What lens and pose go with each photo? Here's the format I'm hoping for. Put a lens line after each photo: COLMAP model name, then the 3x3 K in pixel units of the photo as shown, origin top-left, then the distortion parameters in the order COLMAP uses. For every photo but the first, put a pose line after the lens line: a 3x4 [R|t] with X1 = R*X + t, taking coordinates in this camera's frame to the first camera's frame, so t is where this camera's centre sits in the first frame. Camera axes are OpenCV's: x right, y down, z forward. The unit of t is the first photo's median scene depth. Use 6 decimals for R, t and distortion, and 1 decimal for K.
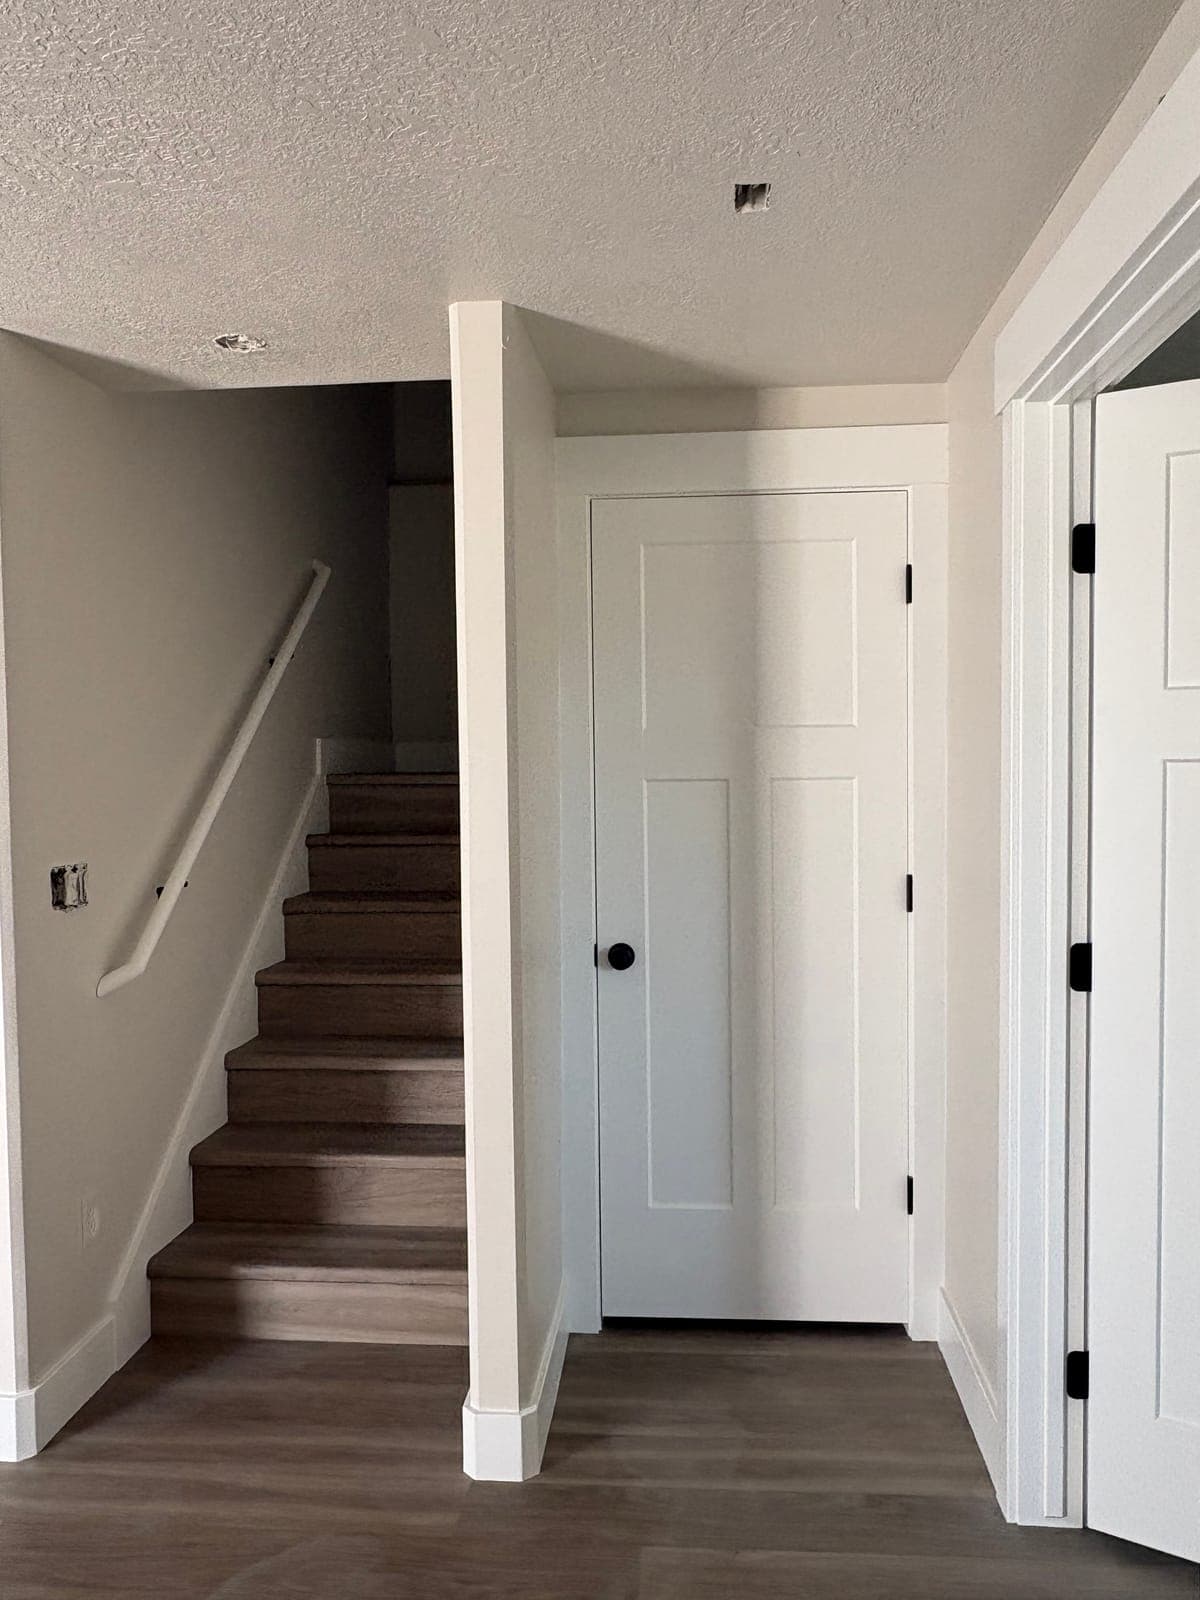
lens RADIAL K [[1239.5, 0, 600.0], [0, 1239.5, 800.0], [0, 0, 1]] dist [0.038041, -0.003657]
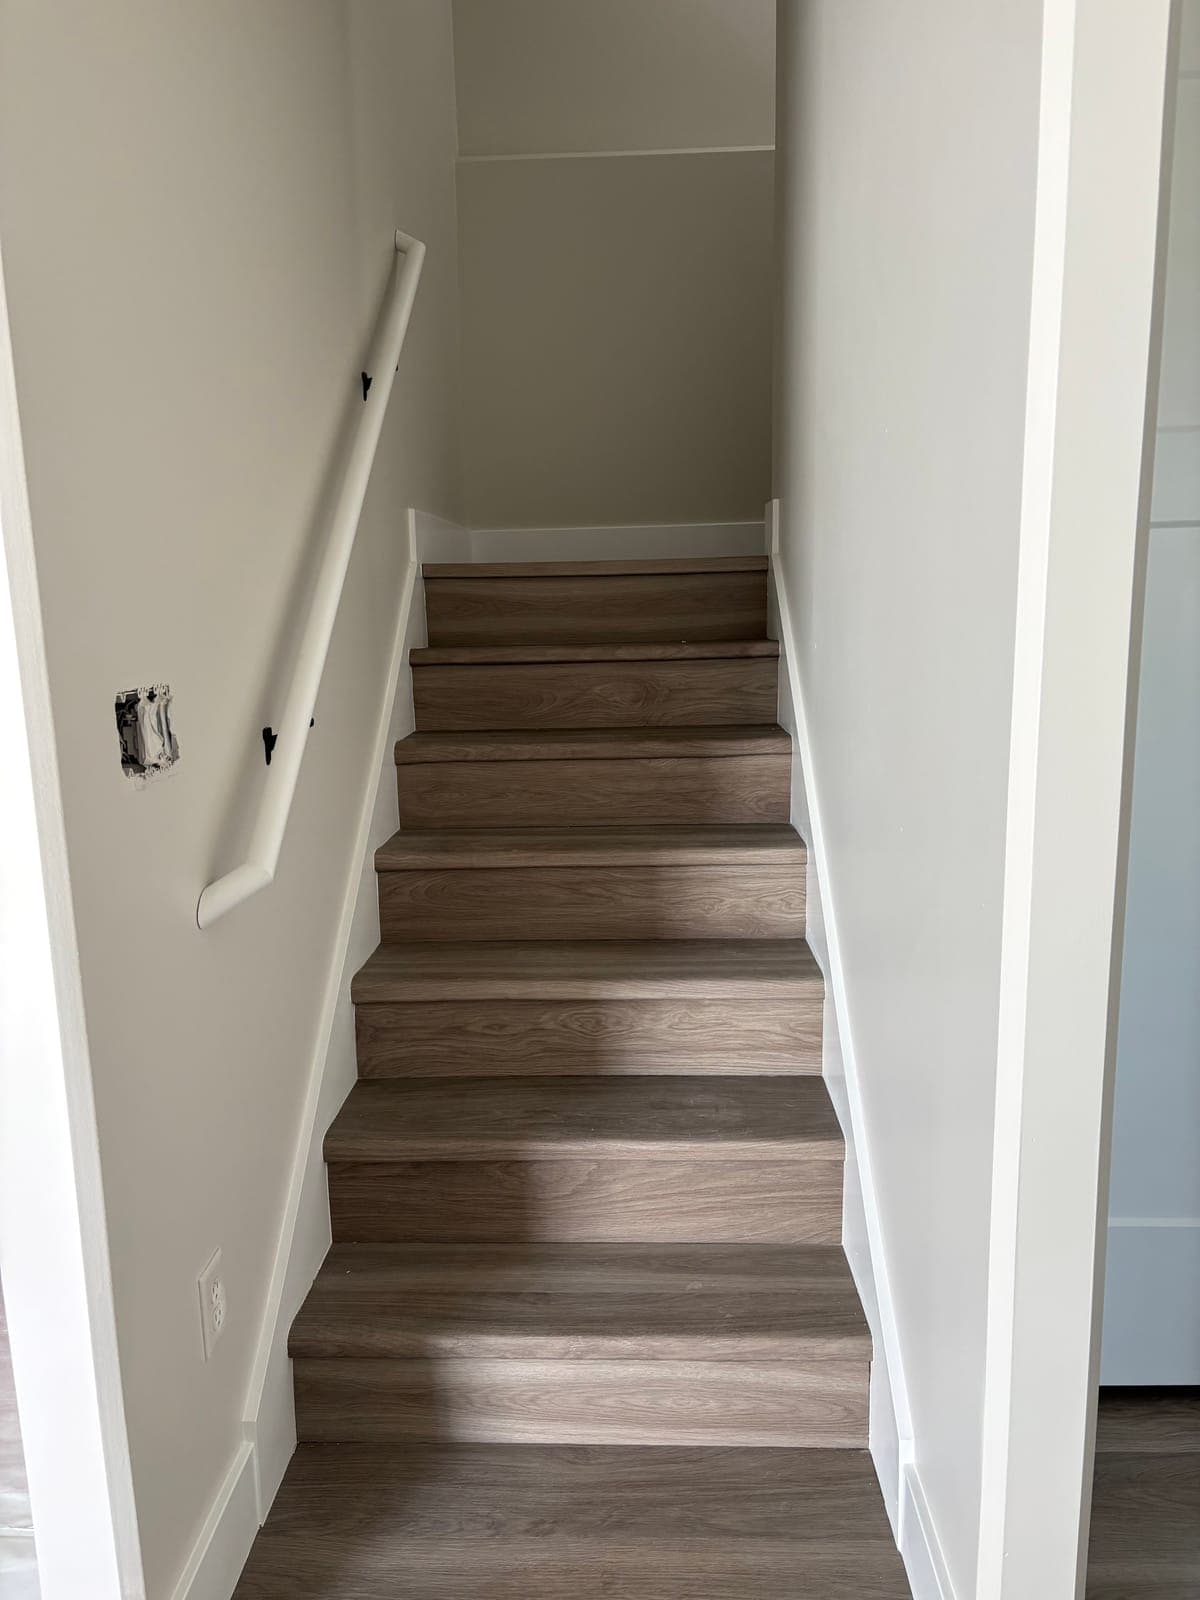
lens RADIAL K [[1239.5, 0, 600.0], [0, 1239.5, 800.0], [0, 0, 1]] dist [0.038041, -0.003657]
pose [[0.998401, -0.022694, 0.051777, -0.226628], [0.015525, 0.990739, 0.134887, 0.027011], [-0.054359, -0.133867, 0.989507, 0.404286]]
